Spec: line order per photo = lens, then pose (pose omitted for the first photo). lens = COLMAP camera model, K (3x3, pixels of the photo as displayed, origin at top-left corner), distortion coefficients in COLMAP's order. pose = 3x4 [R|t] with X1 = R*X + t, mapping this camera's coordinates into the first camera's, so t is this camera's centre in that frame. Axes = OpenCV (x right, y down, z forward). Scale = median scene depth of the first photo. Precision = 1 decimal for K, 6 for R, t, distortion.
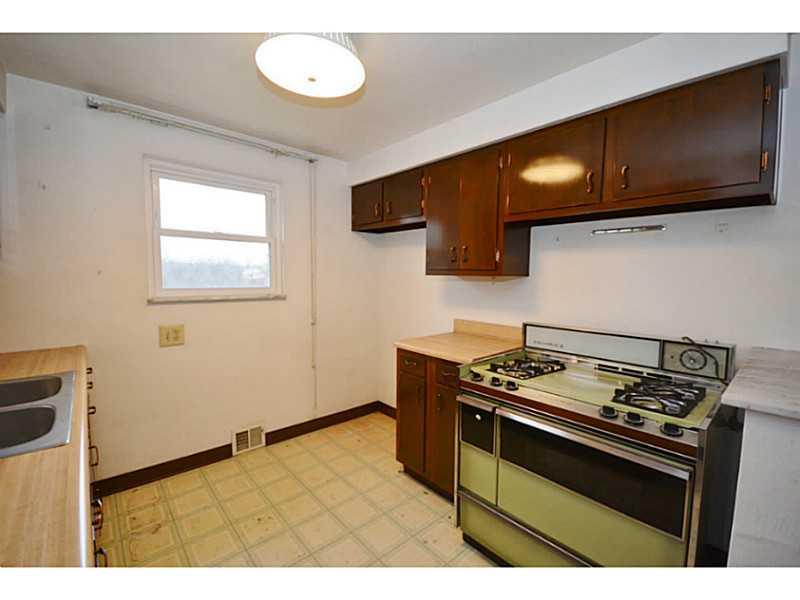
lens RADIAL K [[350.8, 0, 400.1], [0, 350.8, 300.9], [0, 0, 1]] dist [0.002264, 0.000098]
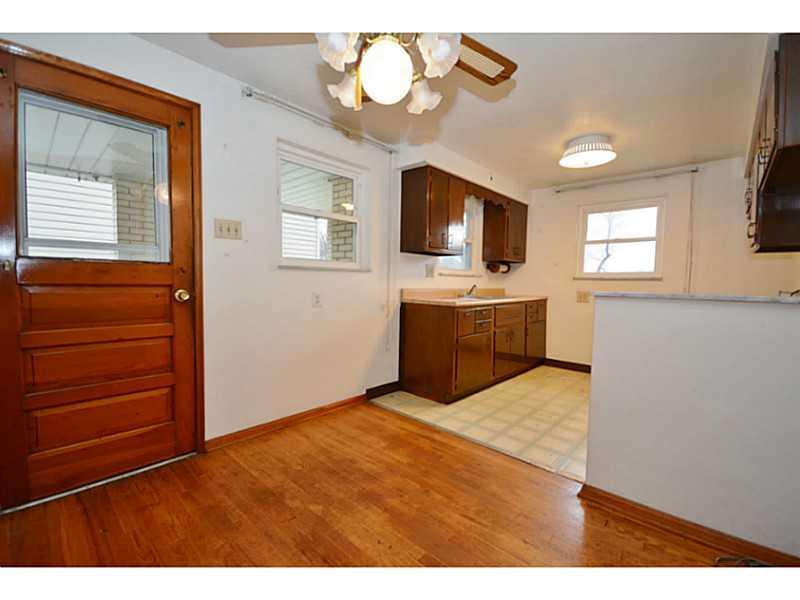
lens RADIAL K [[350.8, 0, 400.1], [0, 350.8, 300.9], [0, 0, 1]] dist [0.002264, 0.000098]
pose [[0.100219, 0.045630, -0.993919, 1.009146], [-0.087985, 0.995441, 0.036829, 0.122571], [0.991068, 0.083759, 0.103777, -0.151918]]
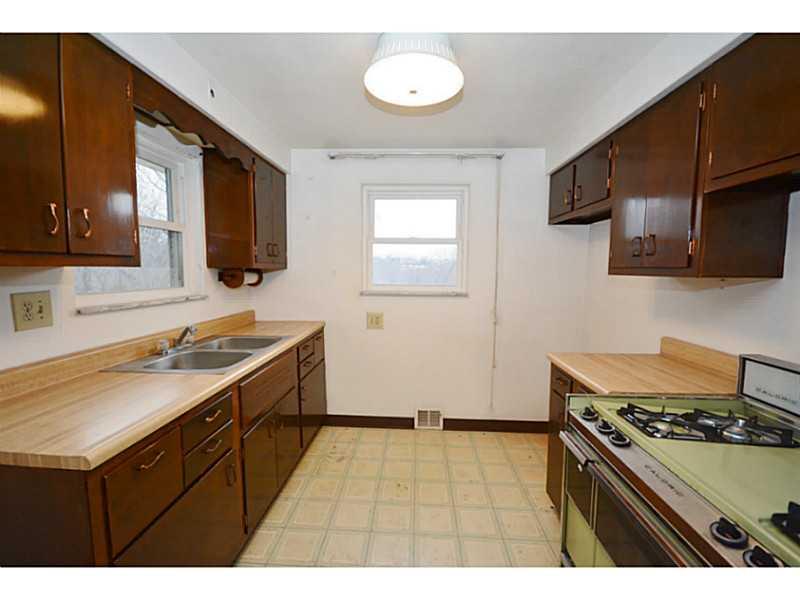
lens RADIAL K [[350.8, 0, 400.1], [0, 350.8, 300.9], [0, 0, 1]] dist [0.002264, 0.000098]
pose [[0.713160, 0.057422, -0.698645, 0.282024], [-0.052133, 0.998224, 0.028828, -0.013808], [0.699060, 0.015863, 0.714887, 0.125000]]
